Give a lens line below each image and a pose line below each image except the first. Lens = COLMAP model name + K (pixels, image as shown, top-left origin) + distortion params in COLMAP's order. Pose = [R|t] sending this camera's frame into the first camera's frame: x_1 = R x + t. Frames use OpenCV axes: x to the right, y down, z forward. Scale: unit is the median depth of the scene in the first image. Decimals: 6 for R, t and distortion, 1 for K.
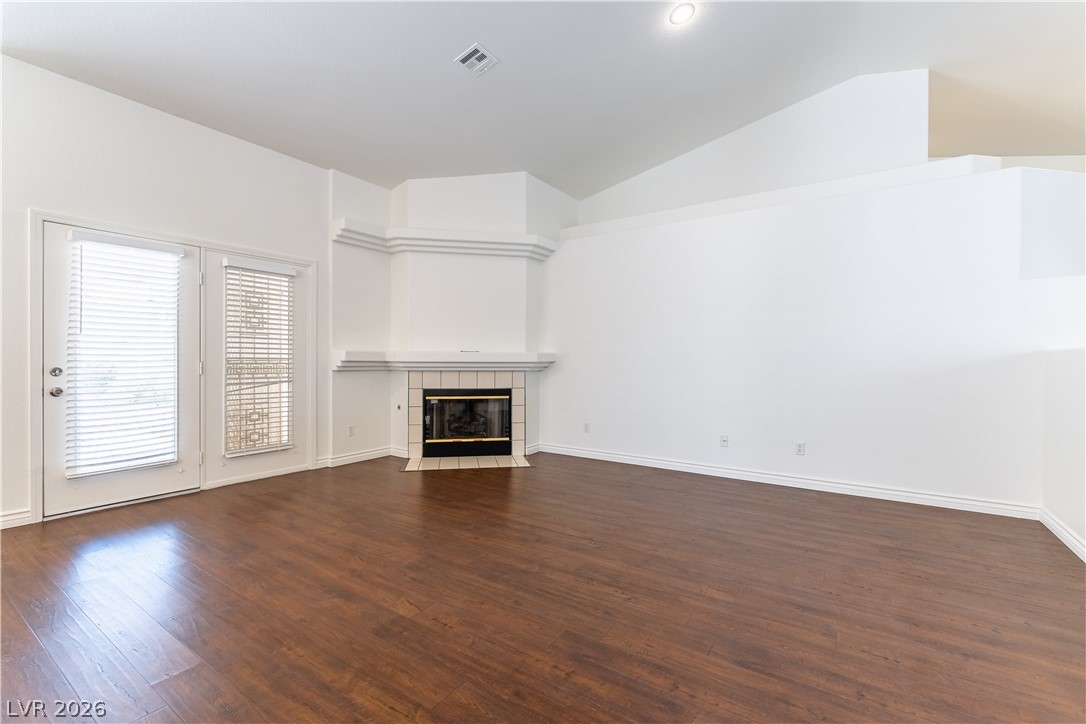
lens RADIAL K [[476.3, 0, 542.6], [0, 476.3, 359.7], [0, 0, 1]] dist [0.000120, -0.000613]
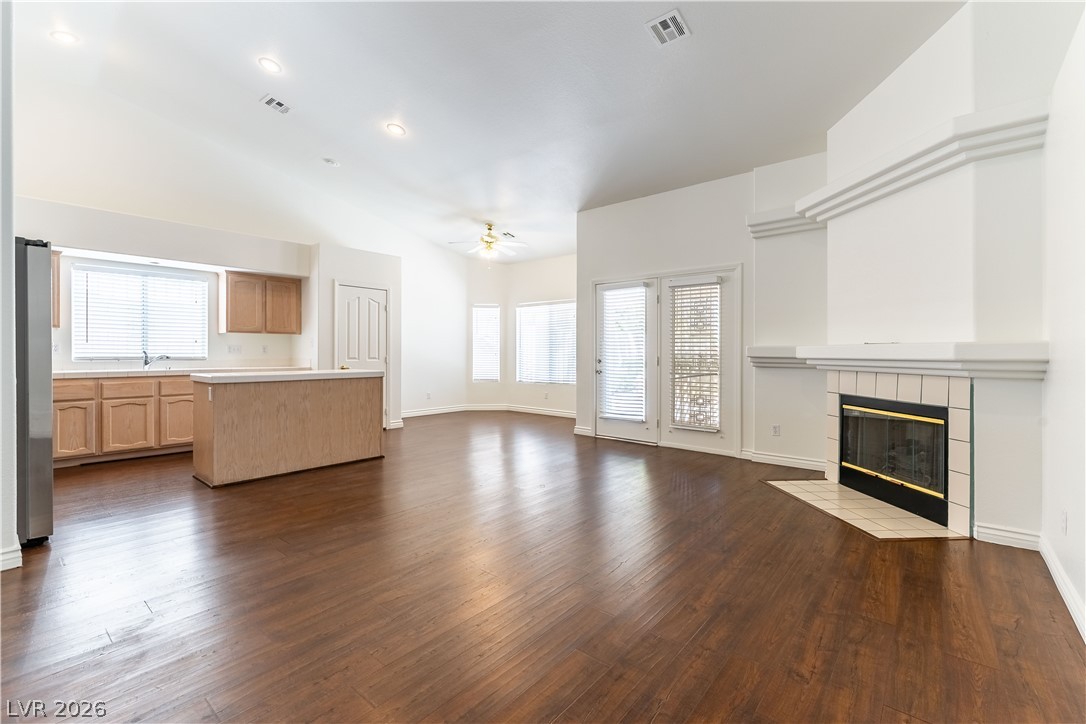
lens RADIAL K [[476.3, 0, 548.2], [0, 476.3, 352.5], [0, 0, 1]] dist [0.000120, -0.000613]
pose [[-0.117110, -0.007712, -0.993089, 0.633963], [-0.005999, 0.999957, -0.007058, 0.003171], [0.993101, 0.005131, -0.117151, 0.700560]]
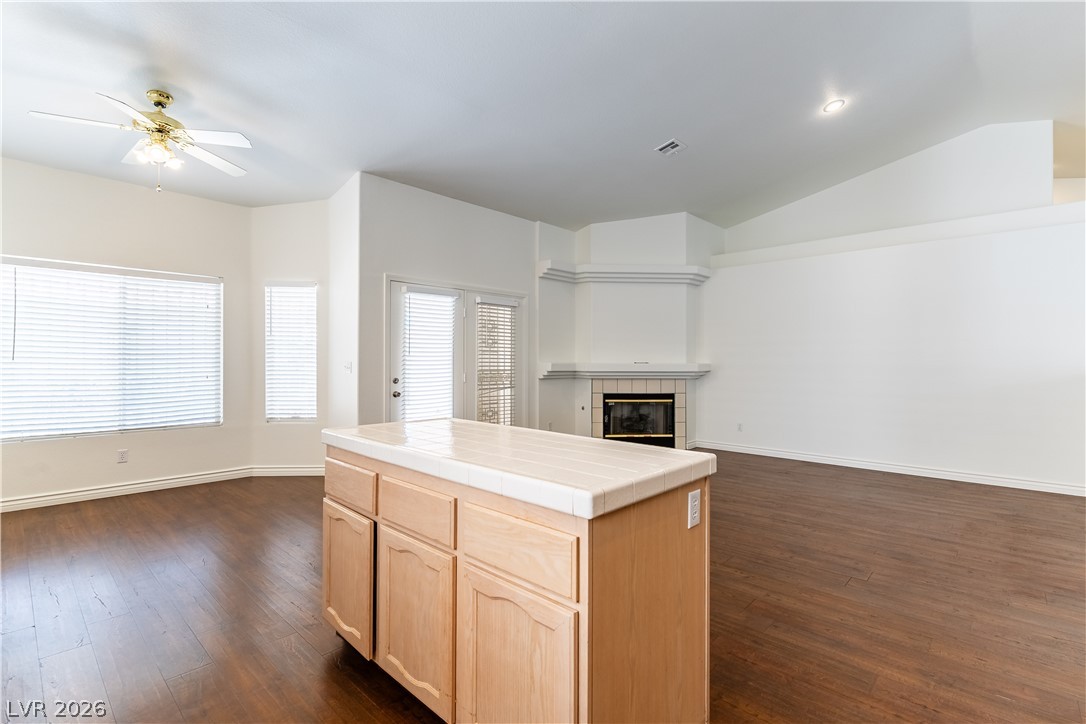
lens RADIAL K [[514.5, 0, 571.6], [0, 514.5, 356.5], [0, 0, 1]] dist [0.004767, -0.001364]
pose [[0.992349, -0.002467, -0.123442, -0.188788], [0.001287, 0.999953, -0.009640, -0.023916], [0.123460, 0.009407, 0.992305, -0.367865]]
